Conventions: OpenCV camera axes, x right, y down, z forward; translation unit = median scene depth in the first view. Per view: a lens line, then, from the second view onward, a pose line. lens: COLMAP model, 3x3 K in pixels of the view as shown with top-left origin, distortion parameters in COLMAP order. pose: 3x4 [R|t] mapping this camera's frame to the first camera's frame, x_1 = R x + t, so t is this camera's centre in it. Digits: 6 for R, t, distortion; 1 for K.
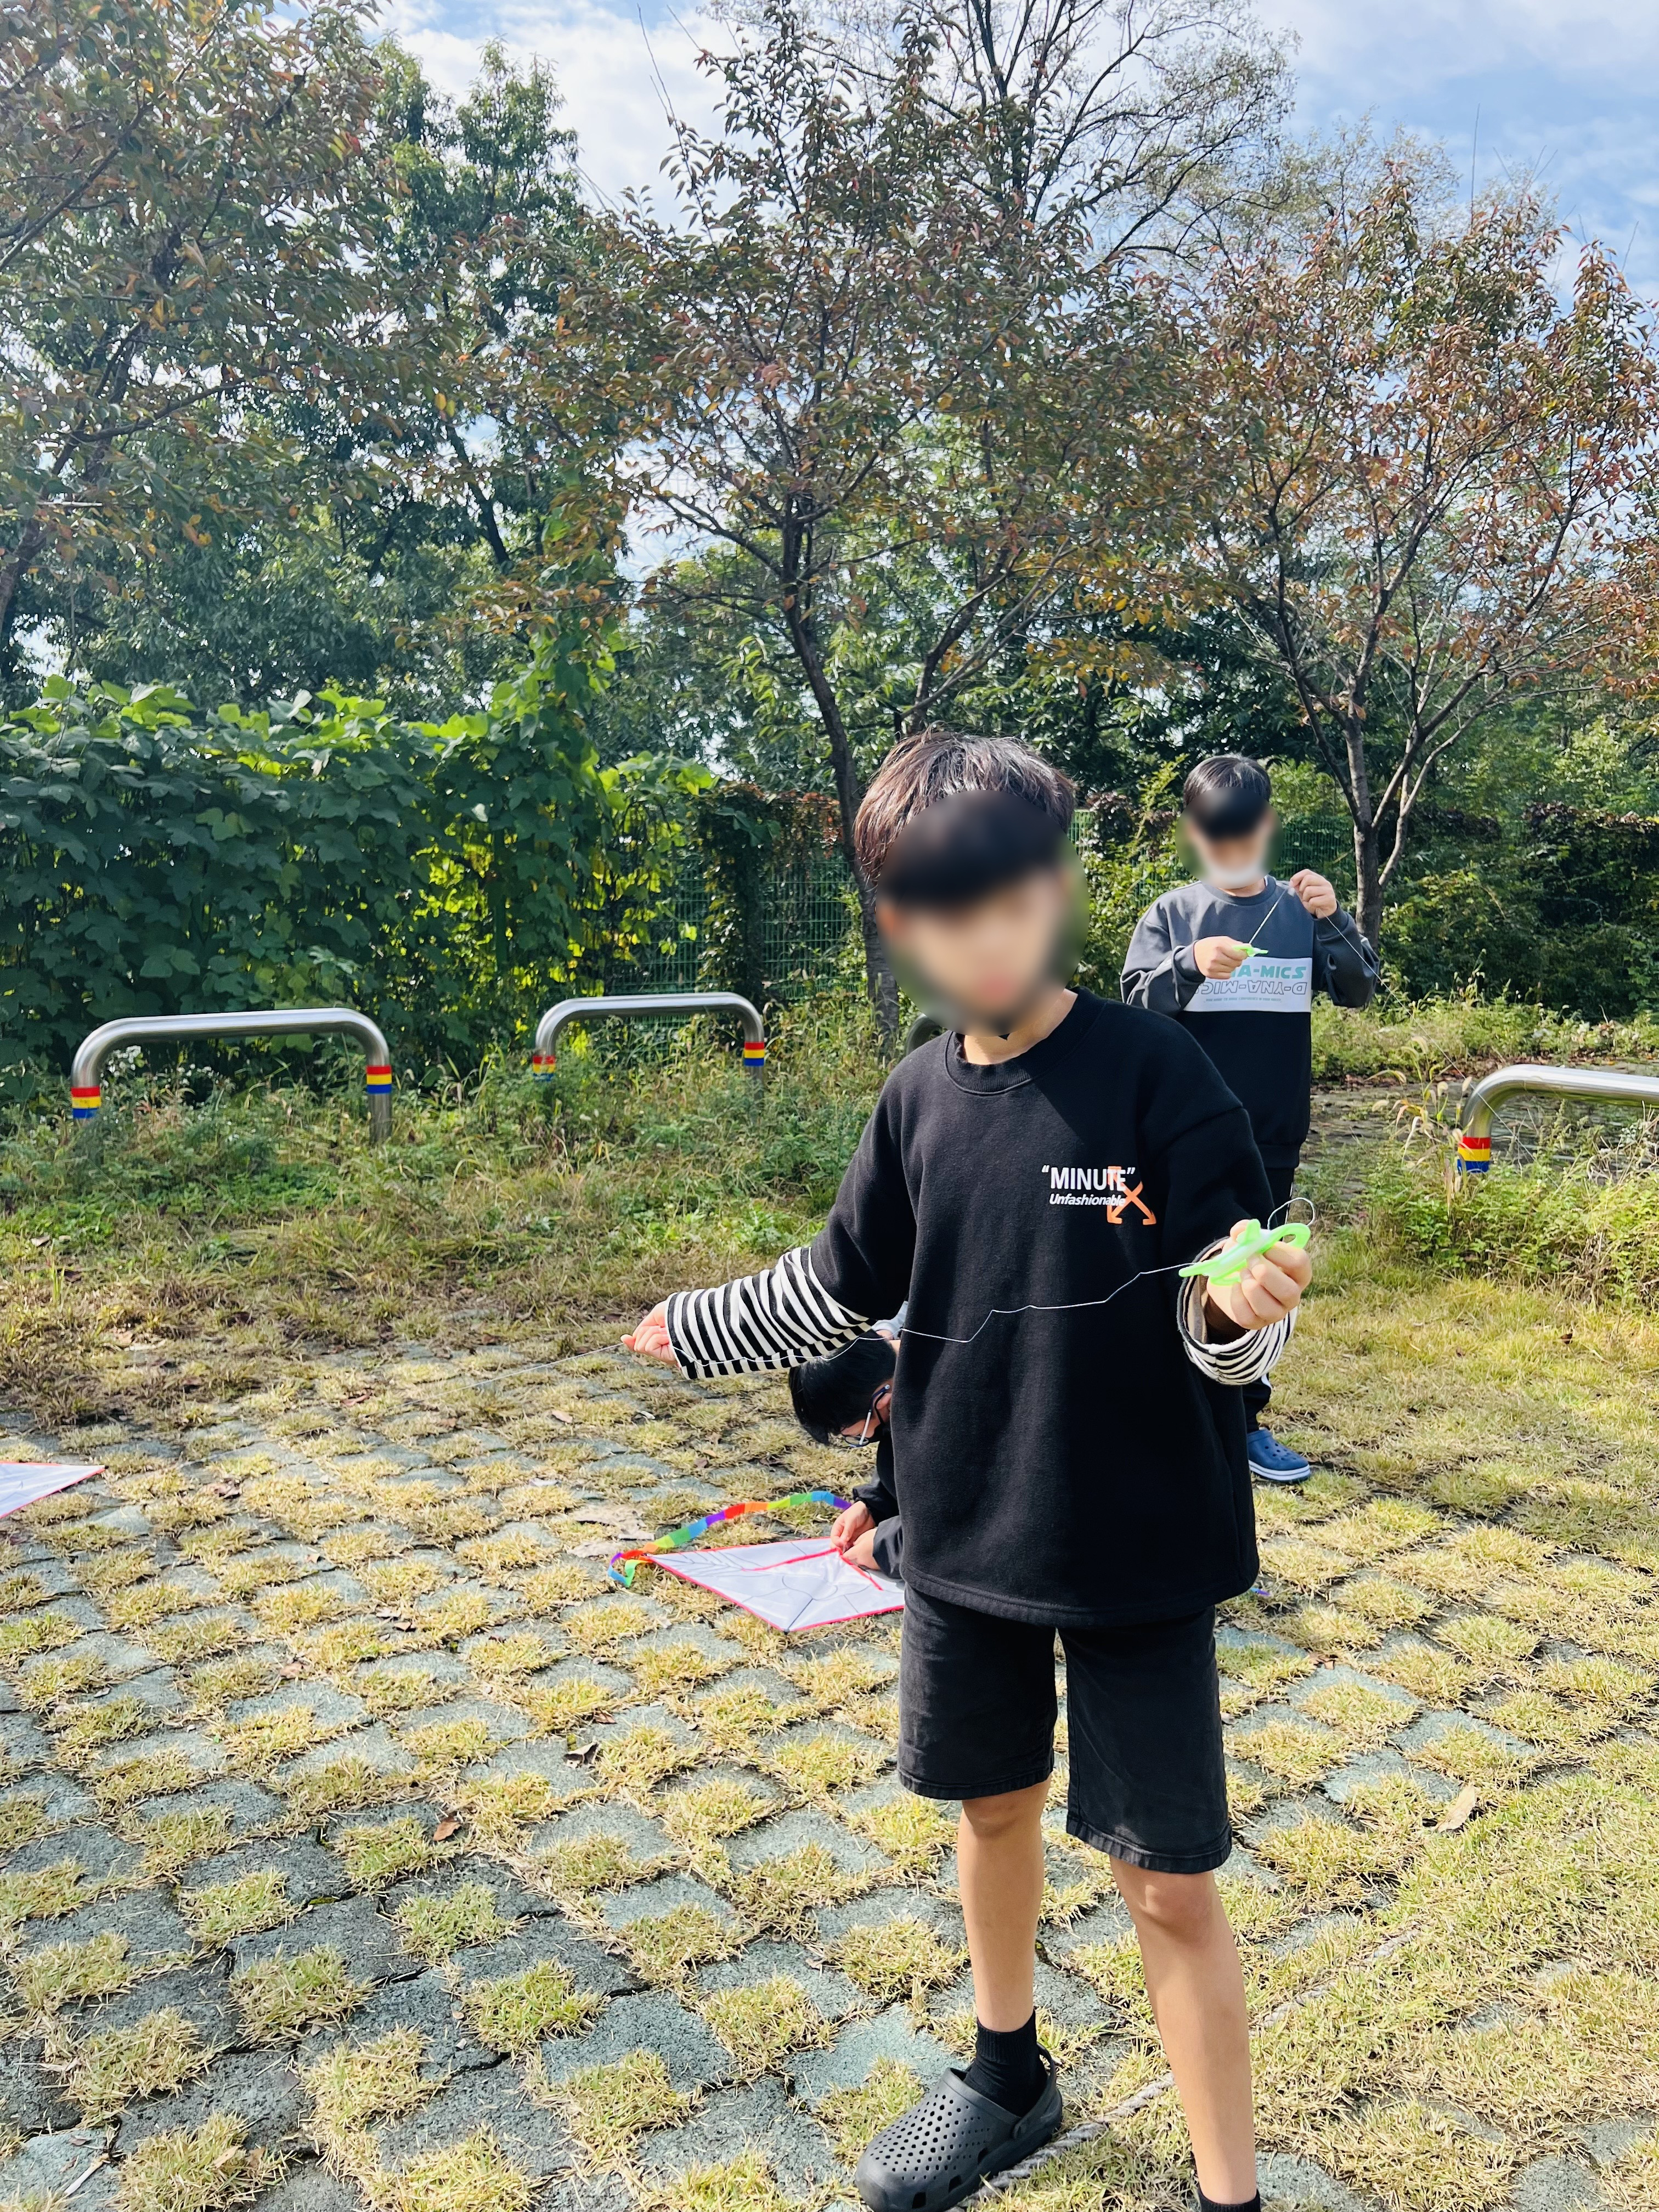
lens RADIAL K [[1627.8, 0, 829.5], [0, 1627.8, 1106.0], [0, 0, 1]] dist [0.088827, -0.138623]
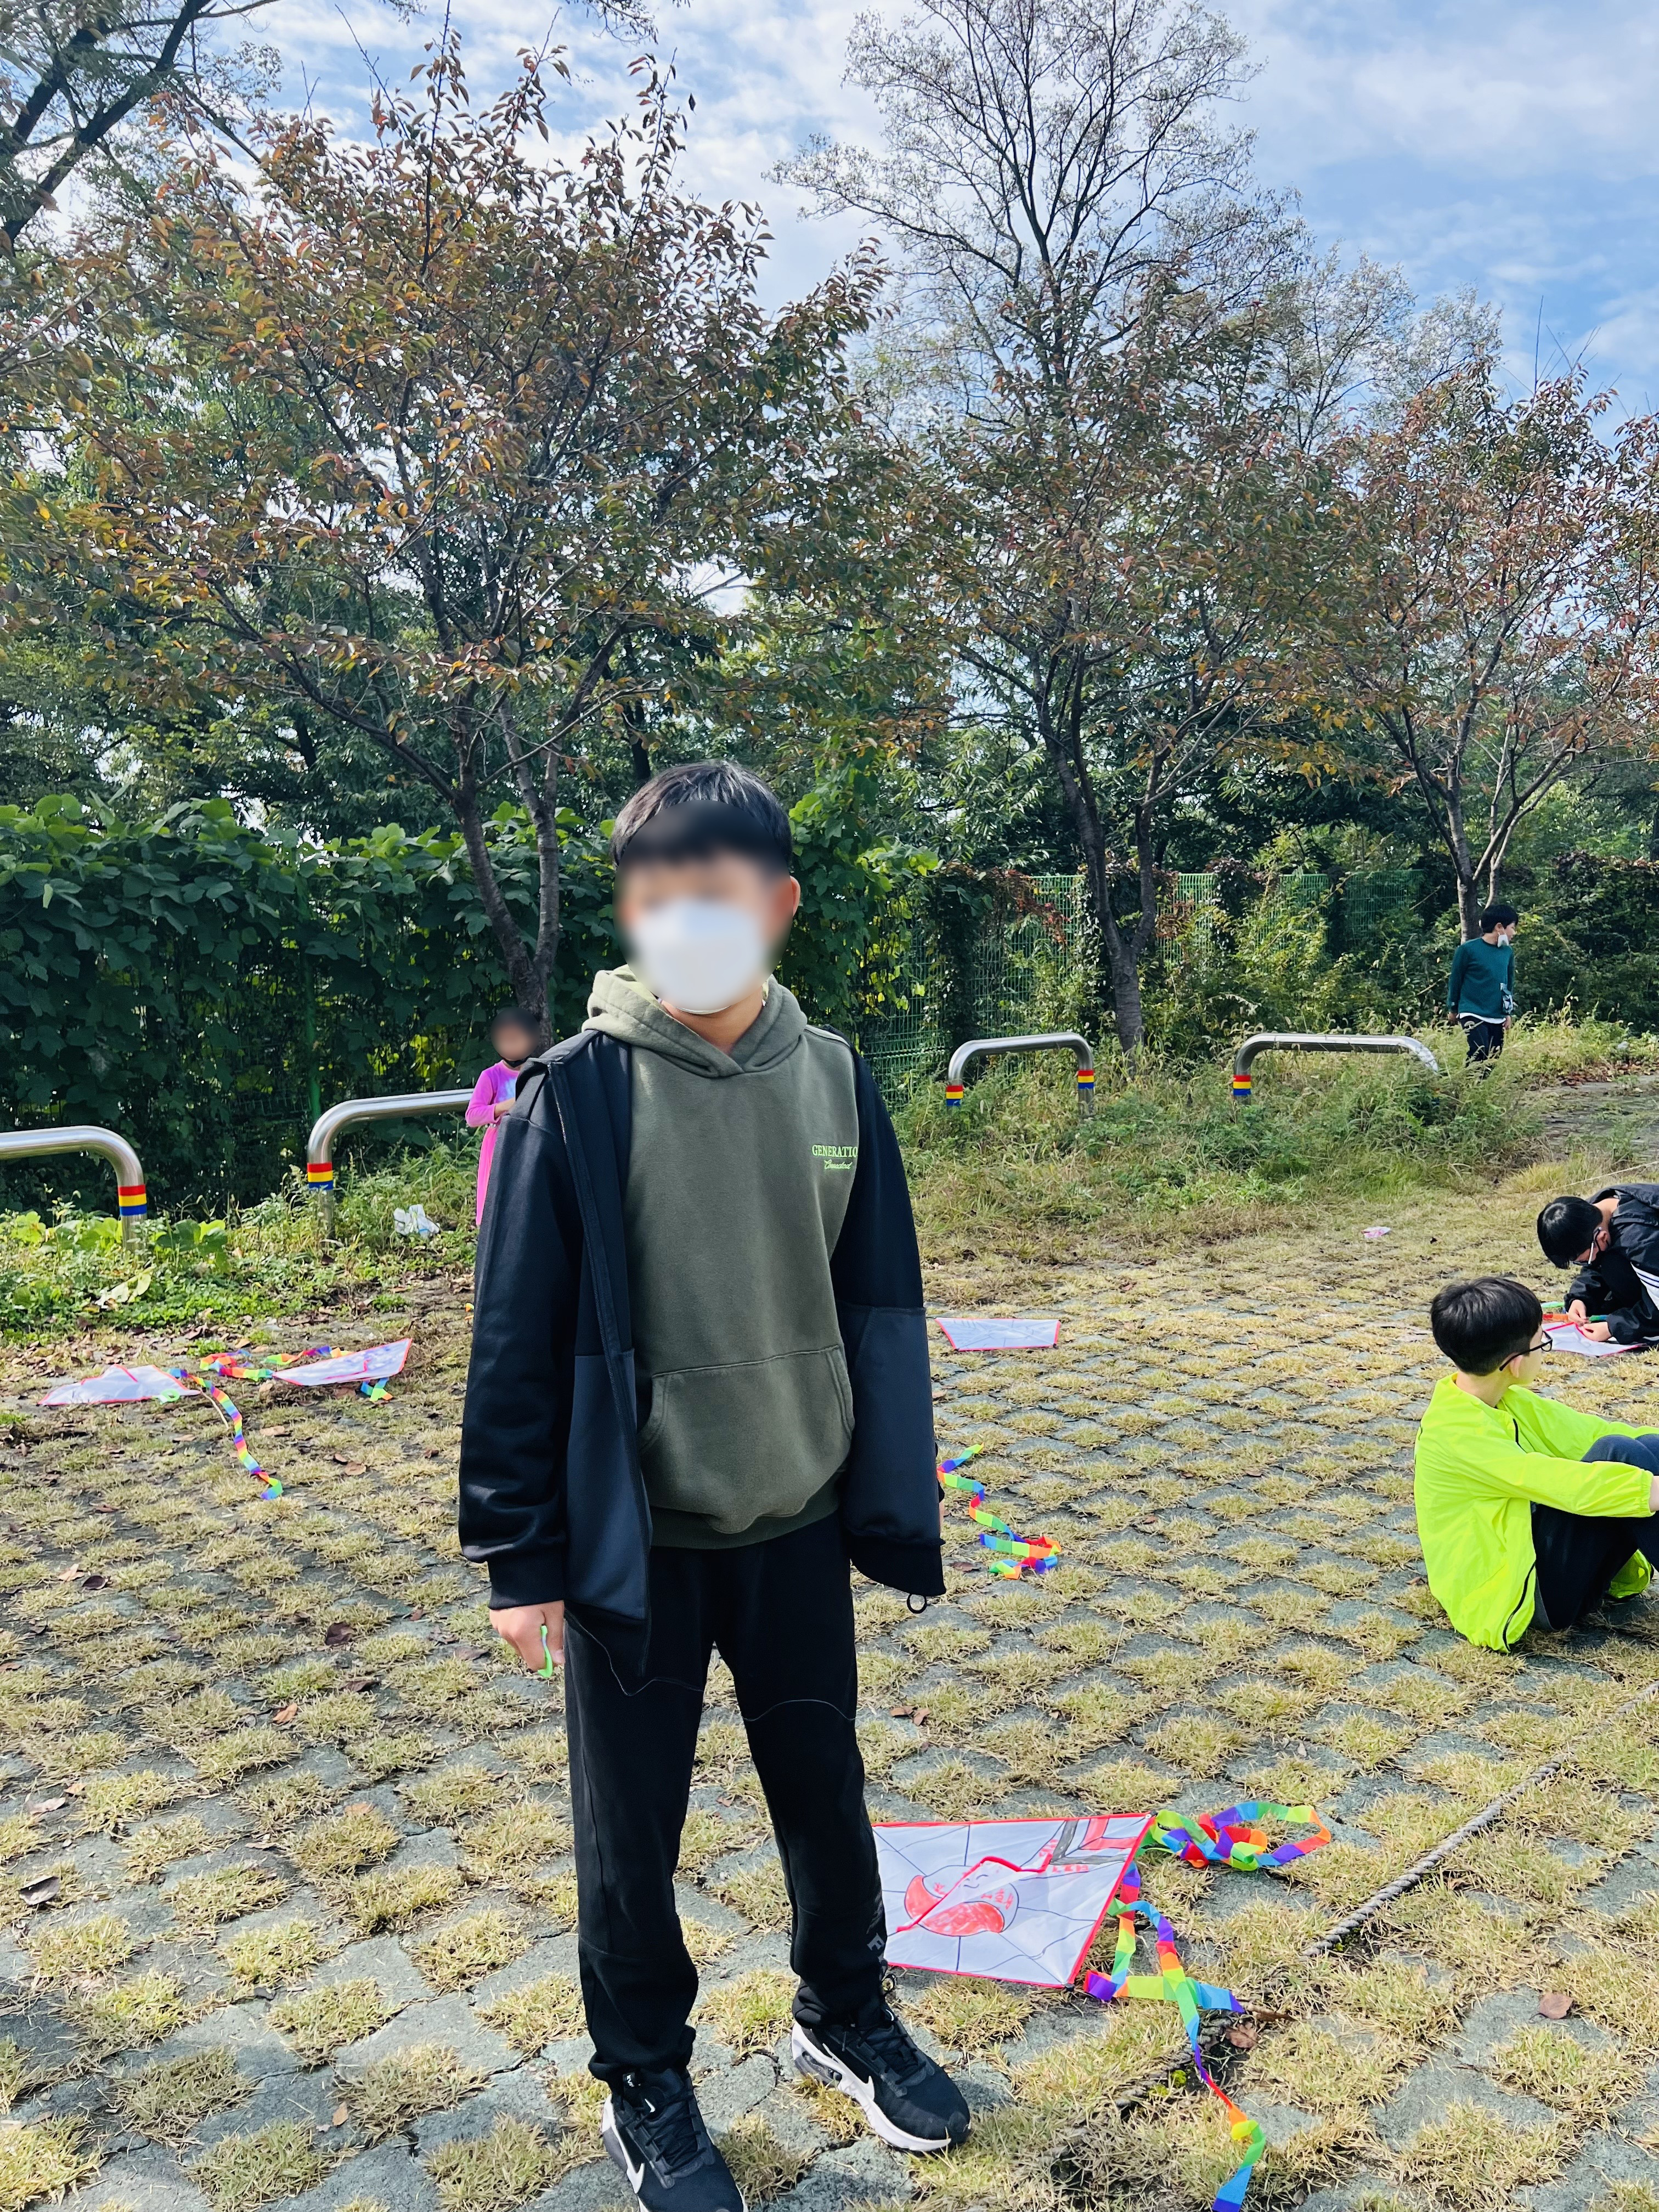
lens RADIAL K [[1627.8, 0, 829.5], [0, 1627.8, 1106.0], [0, 0, 1]] dist [0.088827, -0.138623]
pose [[0.997803, -0.044335, 0.049232, -0.213309], [0.046255, 0.998185, -0.038559, 0.020265], [-0.047433, 0.040752, 0.998043, -0.175299]]
